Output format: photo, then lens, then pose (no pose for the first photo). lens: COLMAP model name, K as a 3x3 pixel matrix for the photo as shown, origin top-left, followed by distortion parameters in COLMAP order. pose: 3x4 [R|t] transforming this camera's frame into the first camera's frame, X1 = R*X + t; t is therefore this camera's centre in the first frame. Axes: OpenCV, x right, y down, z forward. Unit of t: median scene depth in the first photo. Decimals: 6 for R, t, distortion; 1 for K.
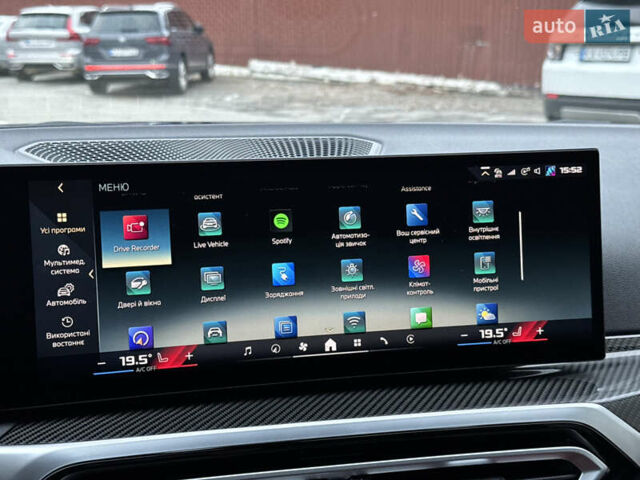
lens RADIAL K [[914.5, 0, 320.9], [0, 914.5, 243.8], [0, 0, 1]] dist [0.111976, 0.000000]
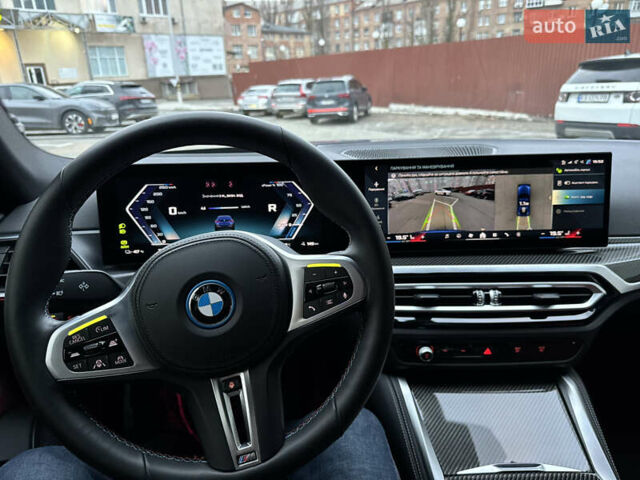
lens RADIAL K [[465.2, 0, 315.0], [0, 465.2, 242.1], [0, 0, 1]] dist [0.029005, -0.058515]
pose [[0.975143, 0.040712, -0.217803, -0.116031], [-0.020902, 0.995494, 0.092497, 0.019459], [0.220587, -0.085645, 0.971600, -0.212755]]
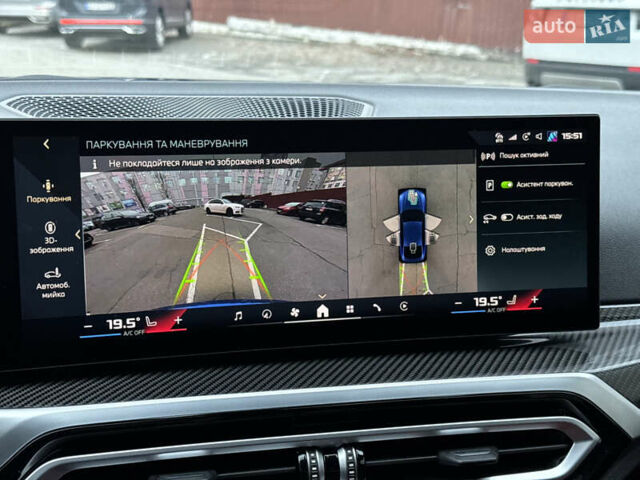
lens RADIAL K [[914.5, 0, 317.8], [0, 914.5, 241.9], [0, 0, 1]] dist [0.111976, 0.000000]
pose [[0.999578, 0.017145, 0.023451, -0.014656], [-0.018060, 0.999062, 0.039355, -0.001396], [-0.022754, -0.039762, 0.998950, 0.019964]]
